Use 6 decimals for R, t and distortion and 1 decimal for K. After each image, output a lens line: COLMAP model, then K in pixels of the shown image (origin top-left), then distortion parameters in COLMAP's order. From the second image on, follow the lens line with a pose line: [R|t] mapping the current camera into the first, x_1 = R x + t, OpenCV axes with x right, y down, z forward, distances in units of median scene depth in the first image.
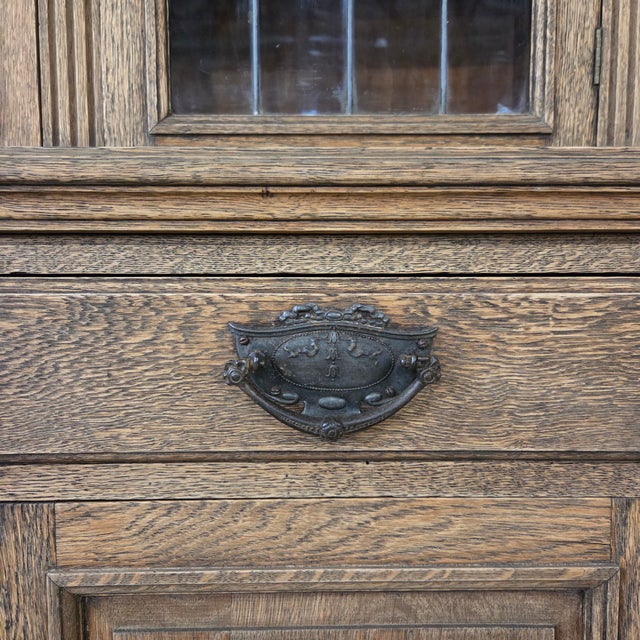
lens RADIAL K [[575.7, 0, 321.1], [0, 575.7, 327.6], [0, 0, 1]] dist [0.066323, -0.052956]
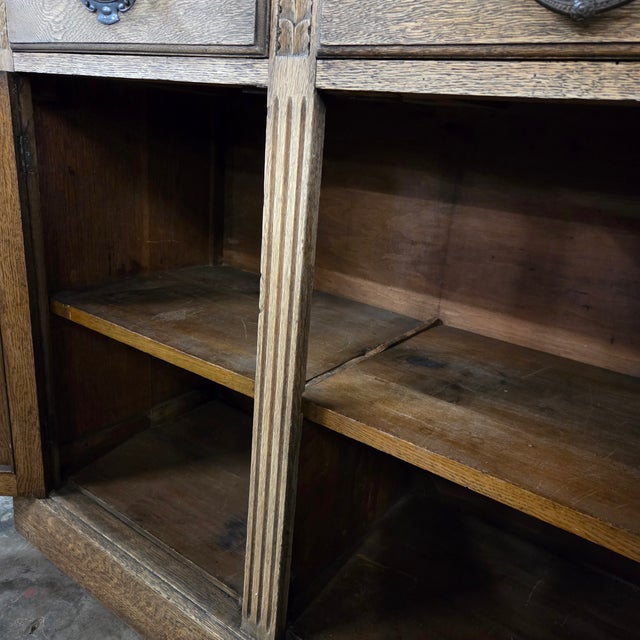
lens RADIAL K [[569.5, 0, 325.4], [0, 569.5, 320.5], [0, 0, 1]] dist [0.082283, -0.069247]
pose [[0.806242, 0.254810, -0.533897, 0.332153], [-0.124110, 0.955254, 0.268489, 0.458987], [0.578421, -0.150205, 0.801790, -0.196774]]
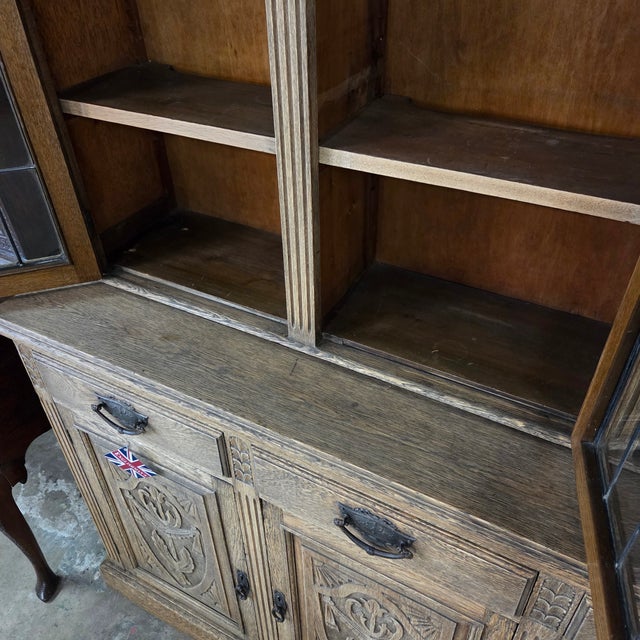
lens RADIAL K [[569.5, 0, 323.8], [0, 569.5, 318.8], [0, 0, 1]] dist [0.082283, -0.069247]
pose [[0.876733, 0.289027, -0.384450, 0.492156], [-0.023948, 0.824552, 0.565279, -1.966965], [0.480380, -0.486392, 0.729834, -0.435069]]
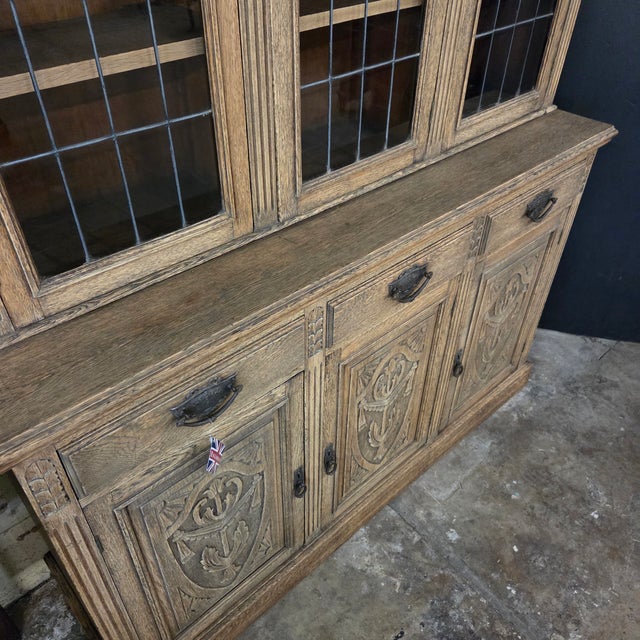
lens RADIAL K [[569.5, 0, 325.5], [0, 569.5, 315.8], [0, 0, 1]] dist [0.082283, -0.069247]
pose [[0.745751, -0.413255, 0.522566, -2.133861], [0.025107, 0.801244, 0.597810, -1.762097], [-0.665751, -0.432698, 0.607905, -0.808193]]
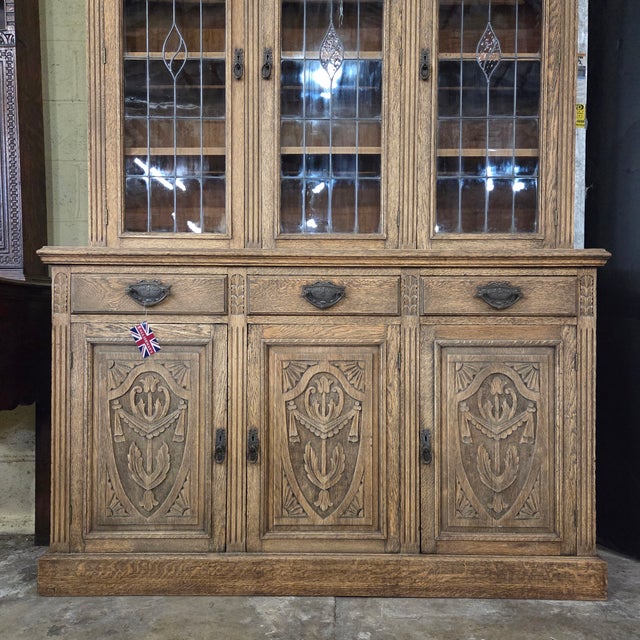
lens RADIAL K [[569.5, 0, 320.0], [0, 569.5, 321.2], [0, 0, 1]] dist [0.082283, -0.069247]
pose [[0.999894, 0.007569, -0.012431, 0.049186], [-0.008327, 0.998034, -0.062112, 0.555124], [0.011936, 0.062208, 0.997992, -3.506654]]
